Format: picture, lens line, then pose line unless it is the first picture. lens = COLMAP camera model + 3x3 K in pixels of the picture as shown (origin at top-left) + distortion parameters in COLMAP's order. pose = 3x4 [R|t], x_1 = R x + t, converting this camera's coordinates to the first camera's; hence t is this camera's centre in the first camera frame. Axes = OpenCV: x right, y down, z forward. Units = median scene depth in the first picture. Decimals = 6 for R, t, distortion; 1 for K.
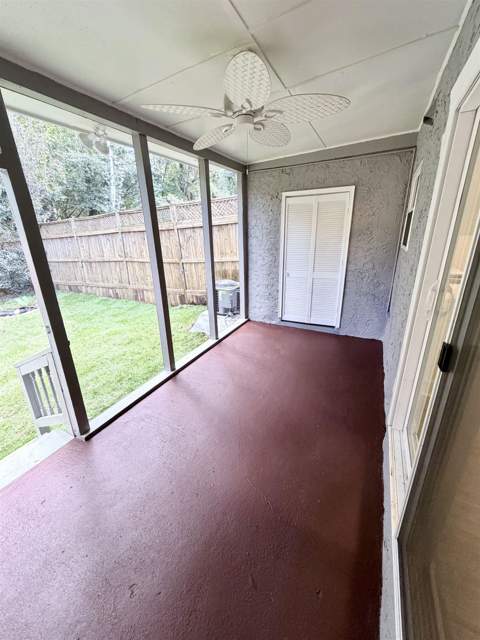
lens RADIAL K [[257.1, 0, 240.6], [0, 257.1, 318.2], [0, 0, 1]] dist [0.000209, 0.000030]
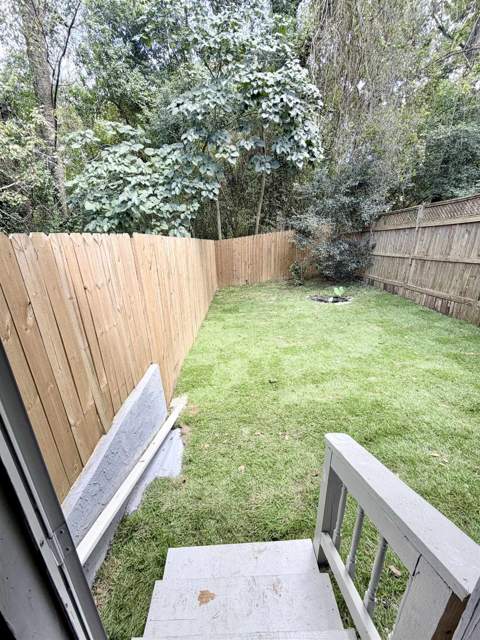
lens RADIAL K [[257.1, 0, 239.4], [0, 257.1, 319.8], [0, 0, 1]] dist [0.000209, 0.000030]
pose [[0.483354, 0.292774, -0.825017, -0.157513], [-0.270403, 0.946266, 0.177380, -0.033066], [0.832617, 0.137349, 0.536548, 0.134293]]
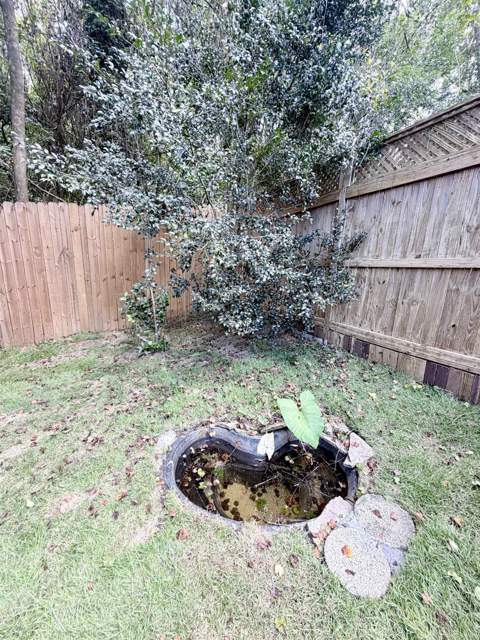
lens RADIAL K [[257.1, 0, 238.4], [0, 257.1, 319.7], [0, 0, 1]] dist [0.000209, 0.000030]
pose [[0.812853, 0.182889, -0.553011, -0.785072], [-0.237359, 0.971025, -0.027754, -0.129864], [0.531912, 0.153822, 0.832712, 0.770363]]
